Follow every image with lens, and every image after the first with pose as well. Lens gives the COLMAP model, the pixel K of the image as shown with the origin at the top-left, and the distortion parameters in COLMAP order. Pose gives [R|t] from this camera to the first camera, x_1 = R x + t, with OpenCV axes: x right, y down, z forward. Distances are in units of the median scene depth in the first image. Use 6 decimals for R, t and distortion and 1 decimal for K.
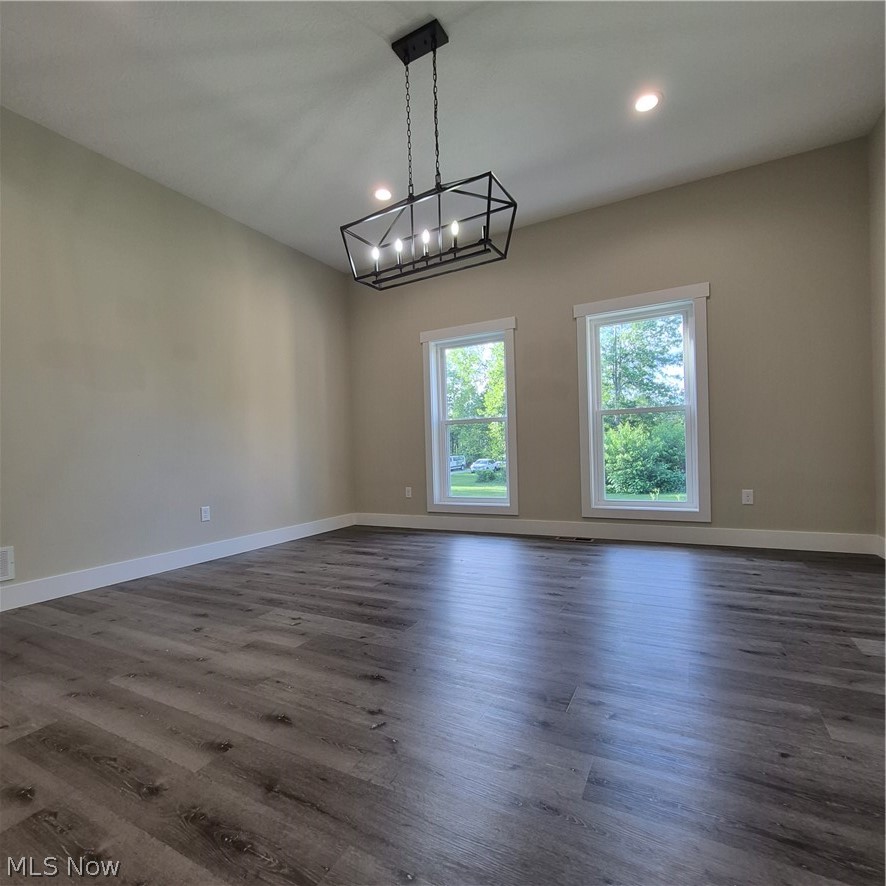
lens RADIAL K [[464.6, 0, 440.2], [0, 464.6, 452.3], [0, 0, 1]] dist [0.014736, -0.006347]
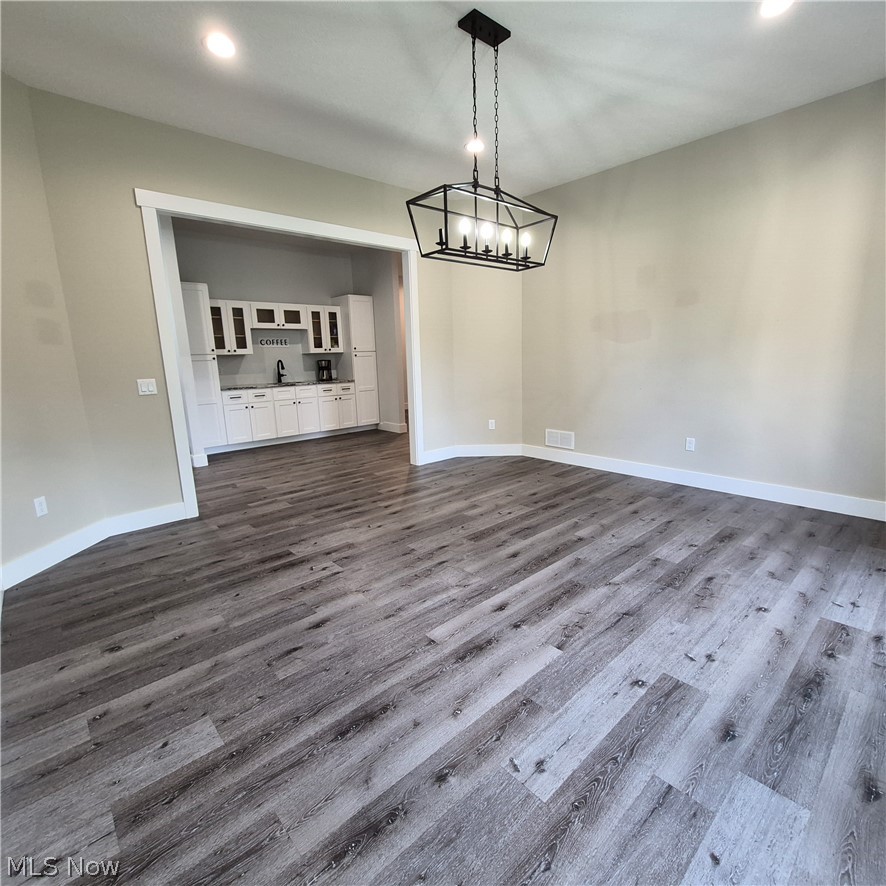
lens RADIAL K [[460.5, 0, 443.0], [0, 460.5, 443.0], [0, 0, 1]] dist [0.003982, -0.000005]
pose [[-0.339979, 0.217791, -0.914867, 1.137014], [0.035685, 0.975101, 0.218869, -0.213819], [0.939756, 0.041764, -0.339286, 1.337821]]
